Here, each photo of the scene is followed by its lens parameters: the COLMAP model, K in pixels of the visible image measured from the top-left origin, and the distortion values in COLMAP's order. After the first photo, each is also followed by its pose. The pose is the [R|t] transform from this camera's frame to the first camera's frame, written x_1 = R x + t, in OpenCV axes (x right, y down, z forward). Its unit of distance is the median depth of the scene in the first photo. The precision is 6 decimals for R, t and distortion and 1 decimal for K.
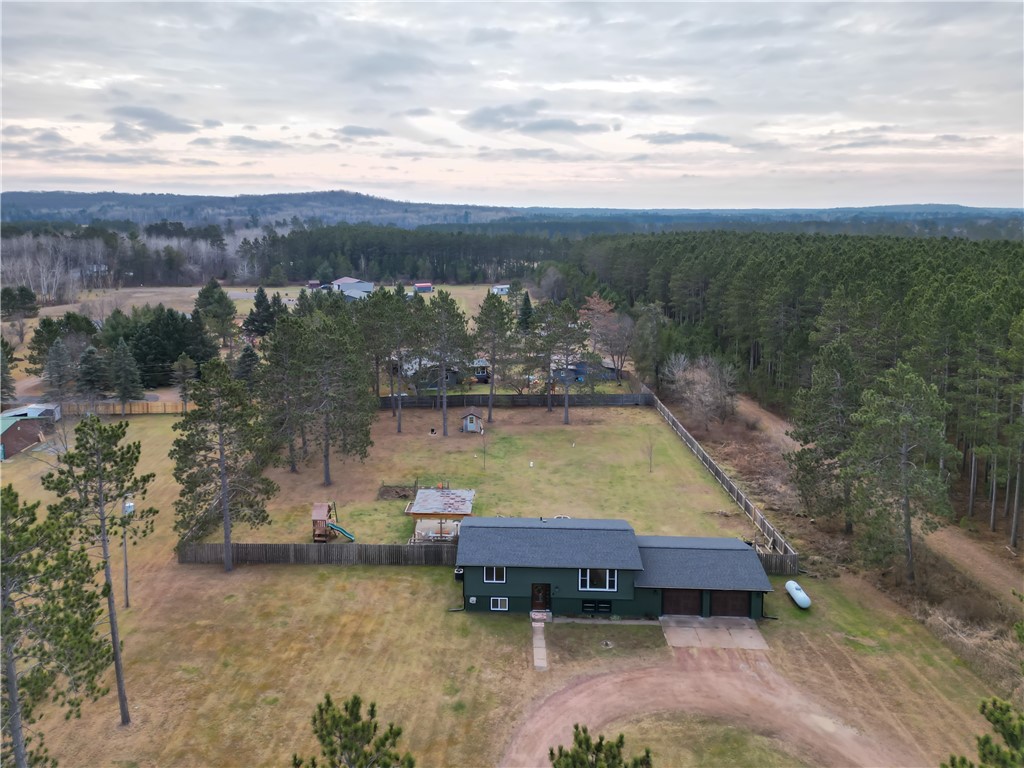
lens RADIAL K [[752.1, 0, 478.0], [0, 752.1, 307.2], [0, 0, 1]] dist [0.042312, -0.025265]
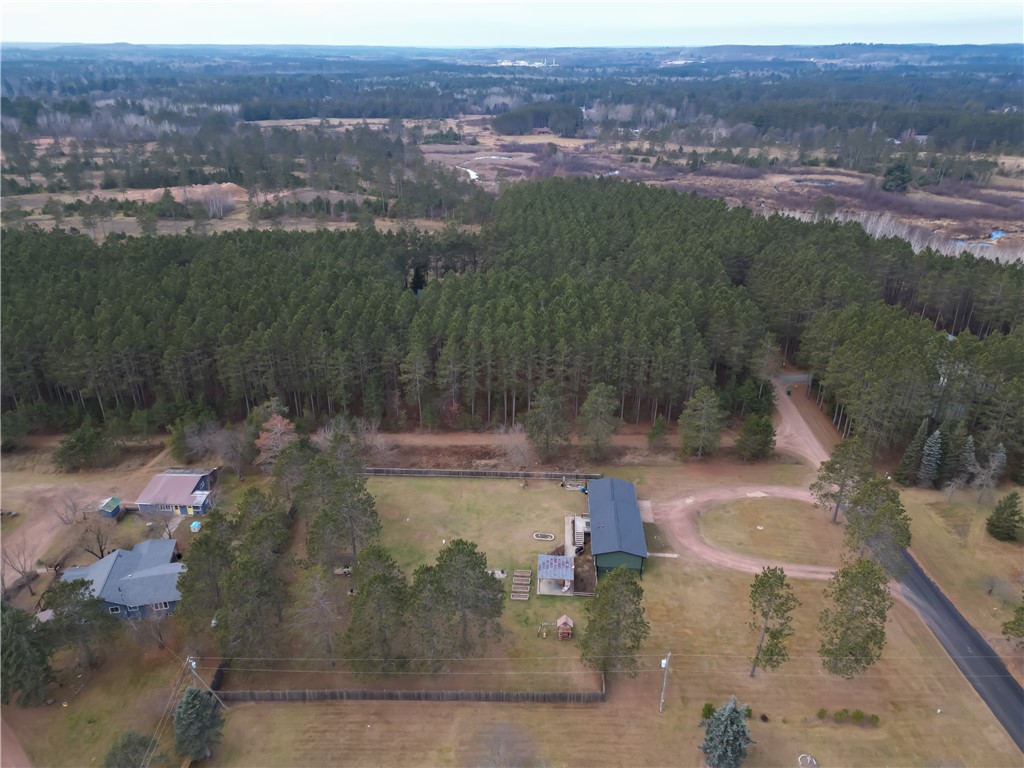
lens RADIAL K [[713.8, 0, 511.7], [0, 713.8, 384.4], [0, 0, 1]] dist [0.032819, -0.003163]
pose [[0.024880, -0.427363, 0.903738, -1.413267], [0.116748, 0.899074, 0.421944, -0.853736], [-0.992850, 0.095011, 0.072263, 1.006788]]
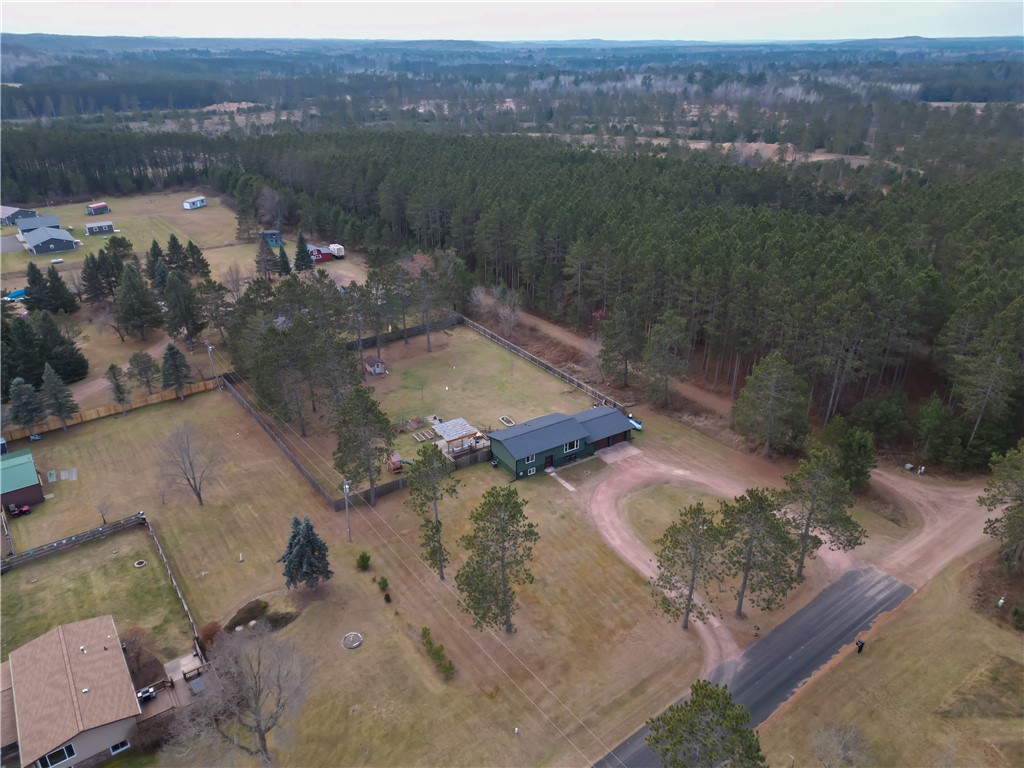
lens RADIAL K [[717.6, 0, 512.3], [0, 717.6, 385.3], [0, 0, 1]] dist [0.070133, -0.054626]
pose [[0.815836, -0.248034, 0.522389, -0.810890], [0.070398, 0.939225, 0.336007, -0.394501], [-0.573982, -0.237352, 0.783715, -0.342002]]
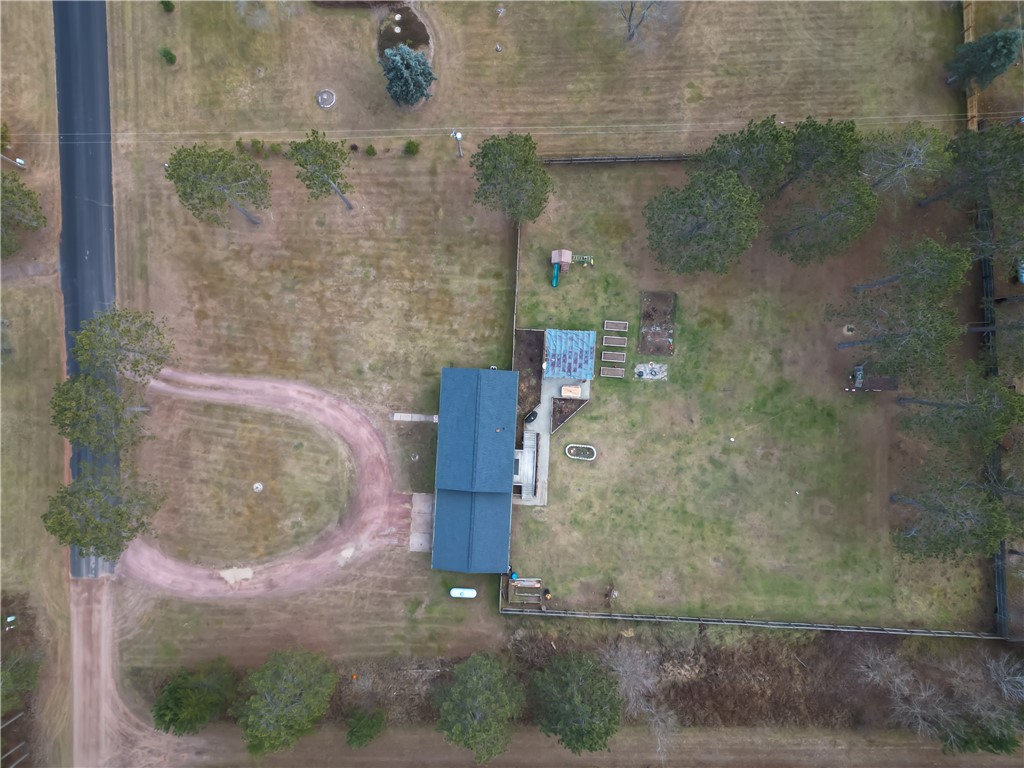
lens RADIAL K [[717.6, 0, 512.8], [0, 717.6, 380.5], [0, 0, 1]] dist [0.070133, -0.054626]
pose [[-0.008314, 0.999888, -0.012451, 0.012471], [-0.065958, 0.011876, 0.997752, -0.951825], [0.997788, 0.009117, 0.065852, 0.889336]]
